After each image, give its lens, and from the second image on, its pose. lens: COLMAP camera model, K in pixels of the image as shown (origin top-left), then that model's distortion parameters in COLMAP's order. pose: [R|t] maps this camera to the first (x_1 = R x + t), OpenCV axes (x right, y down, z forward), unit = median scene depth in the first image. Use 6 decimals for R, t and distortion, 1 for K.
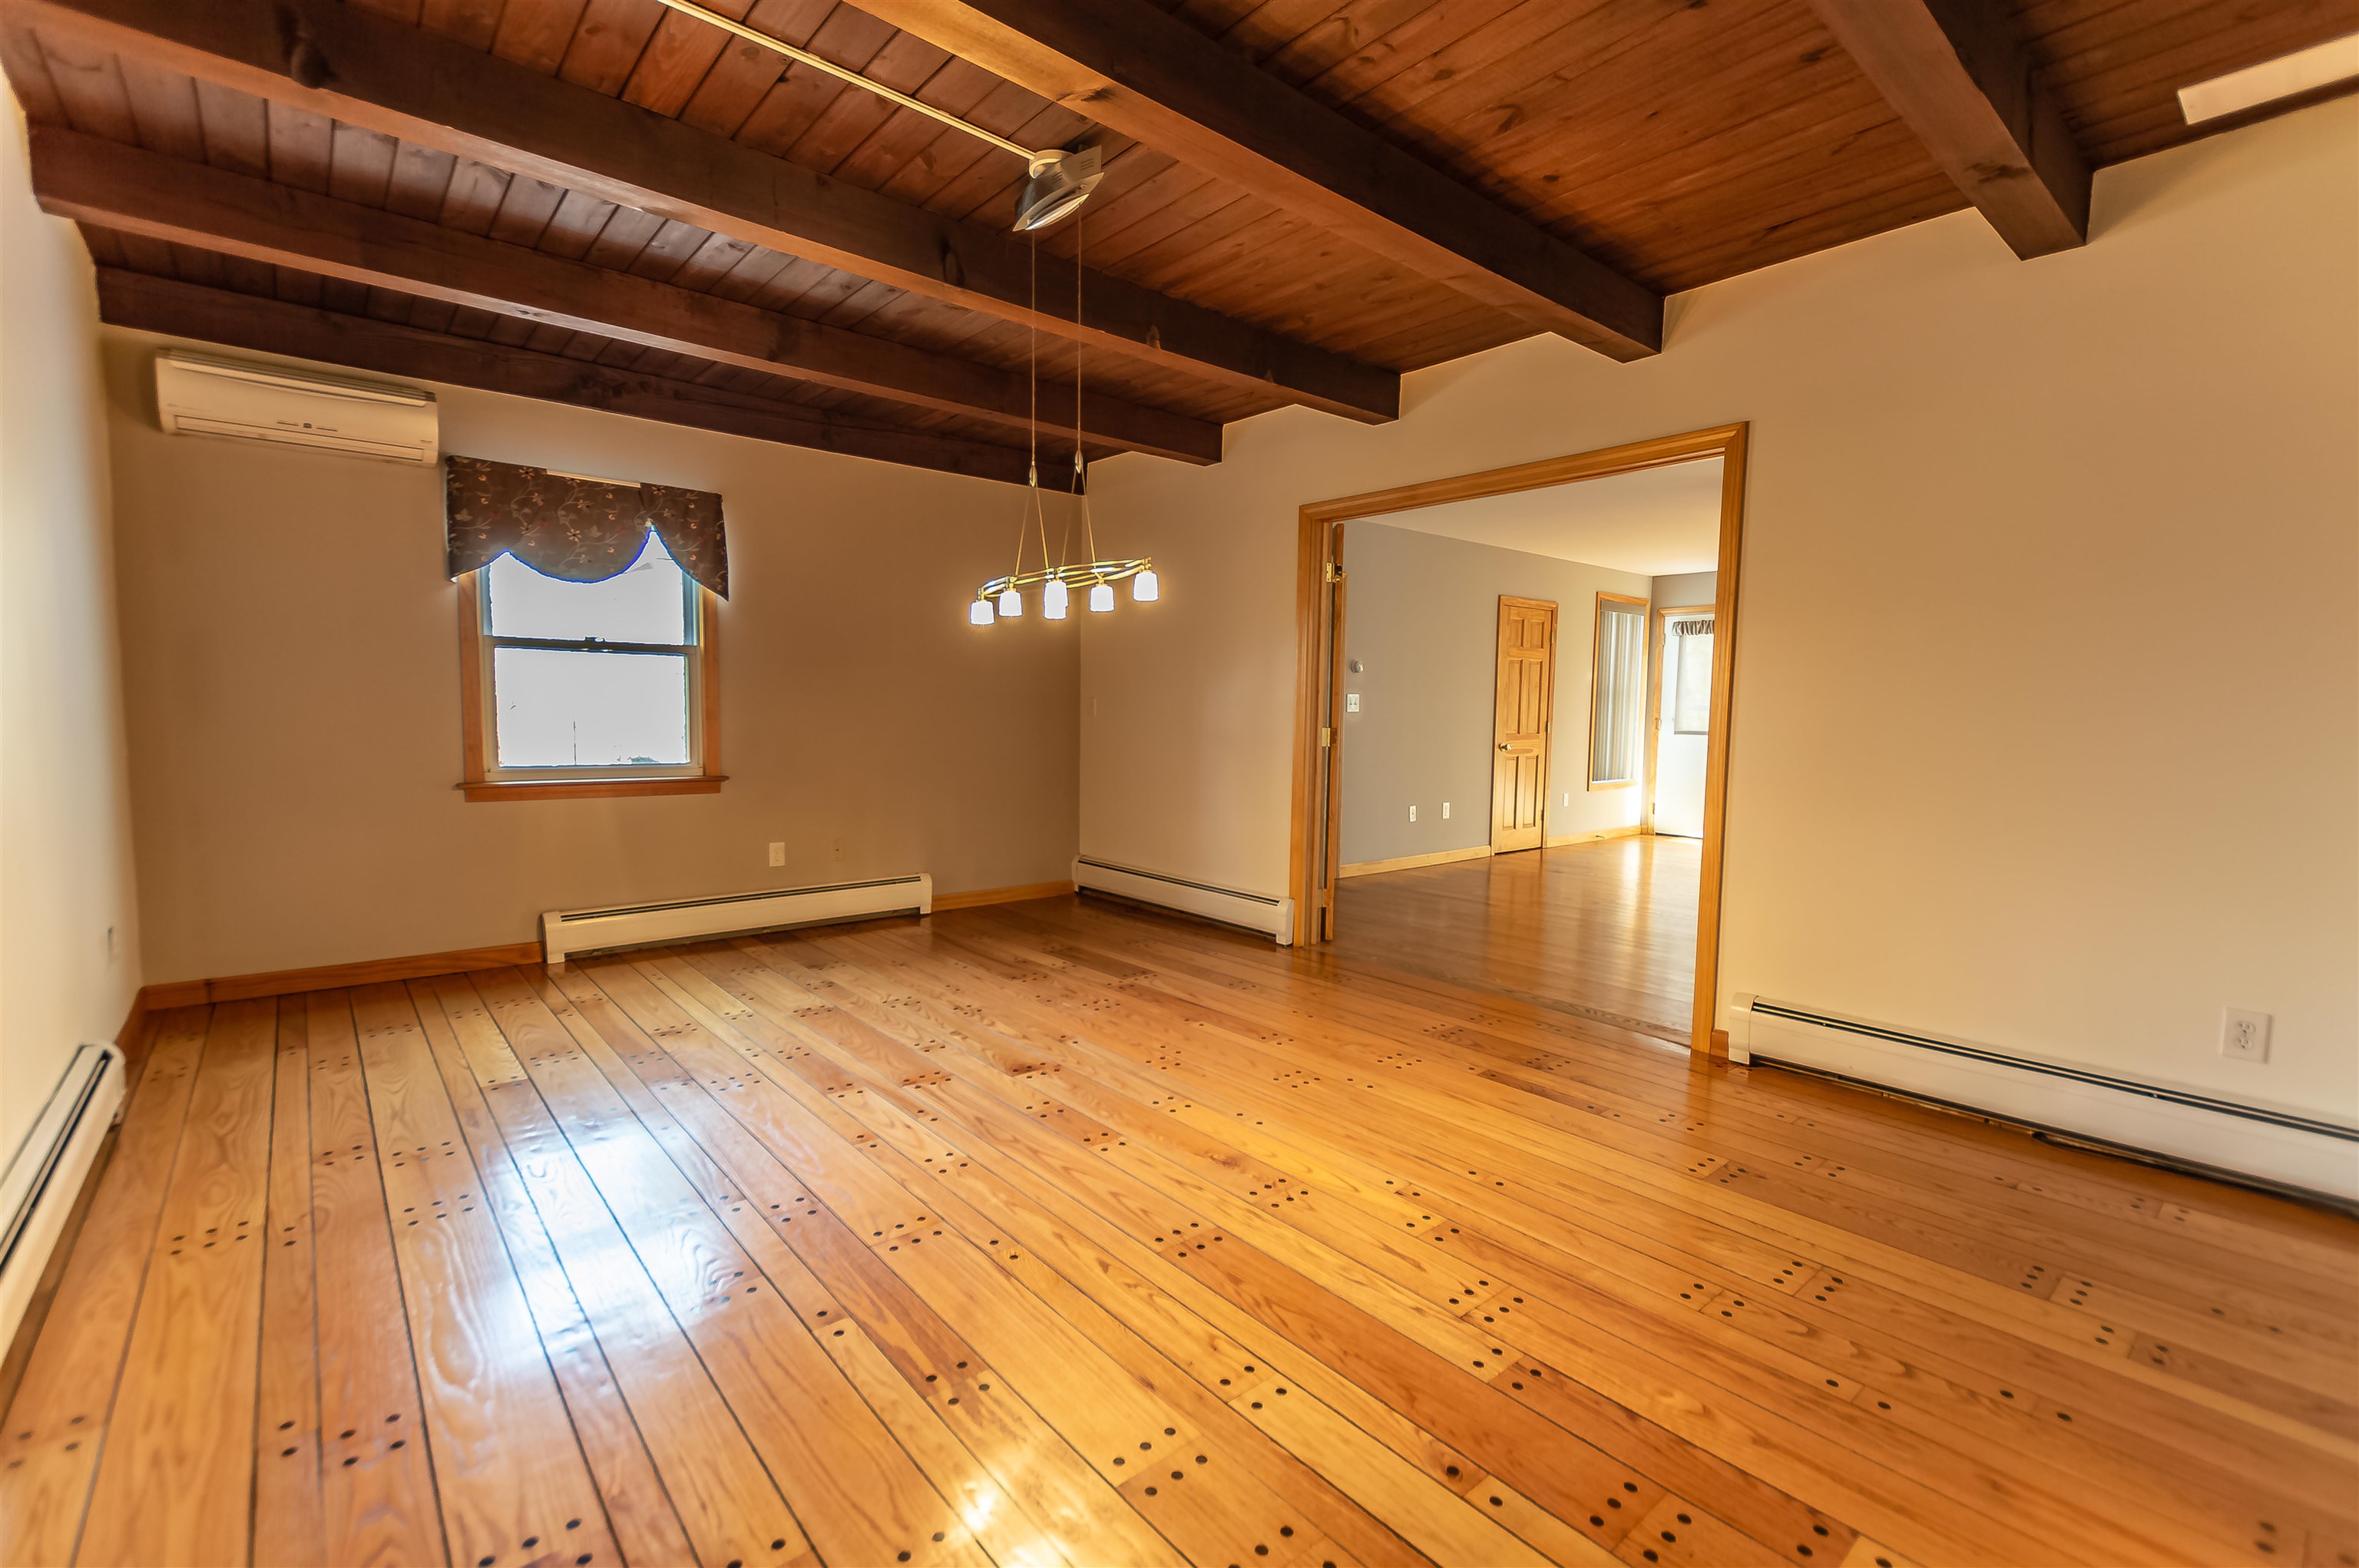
lens RADIAL K [[1036.3, 0, 1179.1], [0, 1036.3, 791.0], [0, 0, 1]] dist [0.007523, -0.003058]
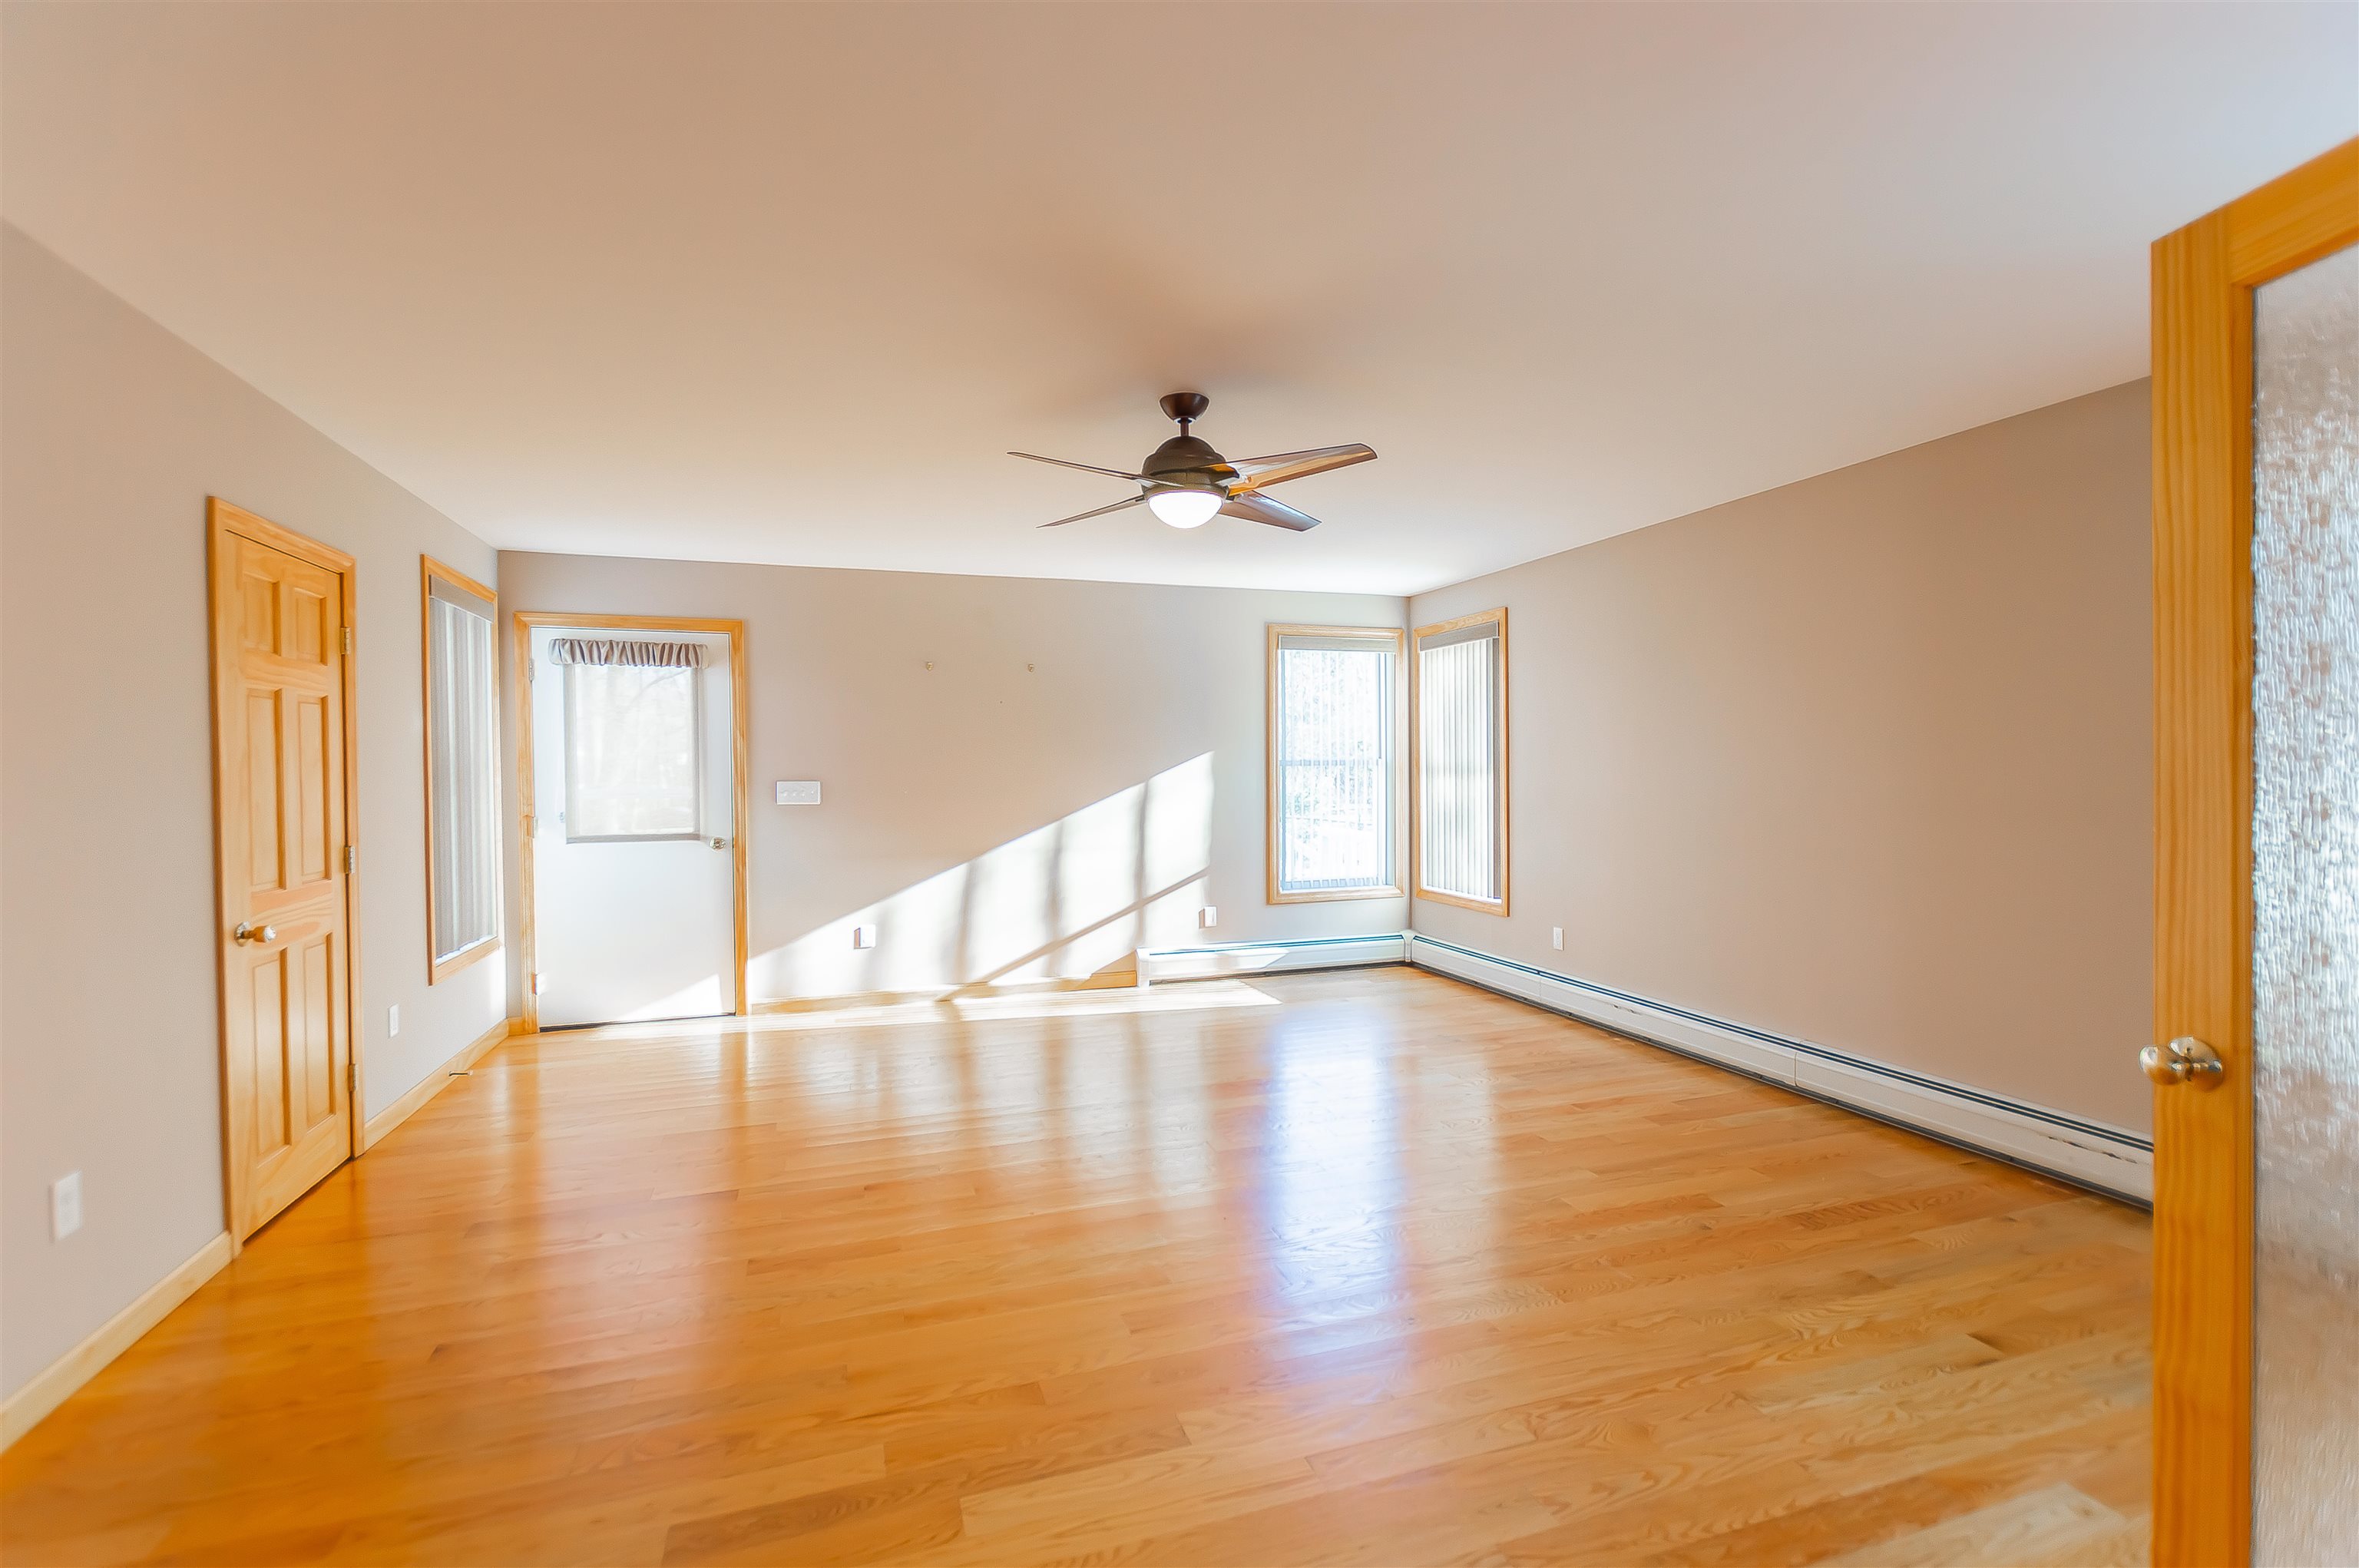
lens RADIAL K [[1036.3, 0, 1182.5], [0, 1036.3, 784.6], [0, 0, 1]] dist [0.007523, -0.003058]
pose [[0.364023, -0.025930, 0.931029, 0.096799], [0.080157, 0.996776, -0.003579, -0.063239], [-0.927934, 0.075932, 0.364928, 0.548992]]
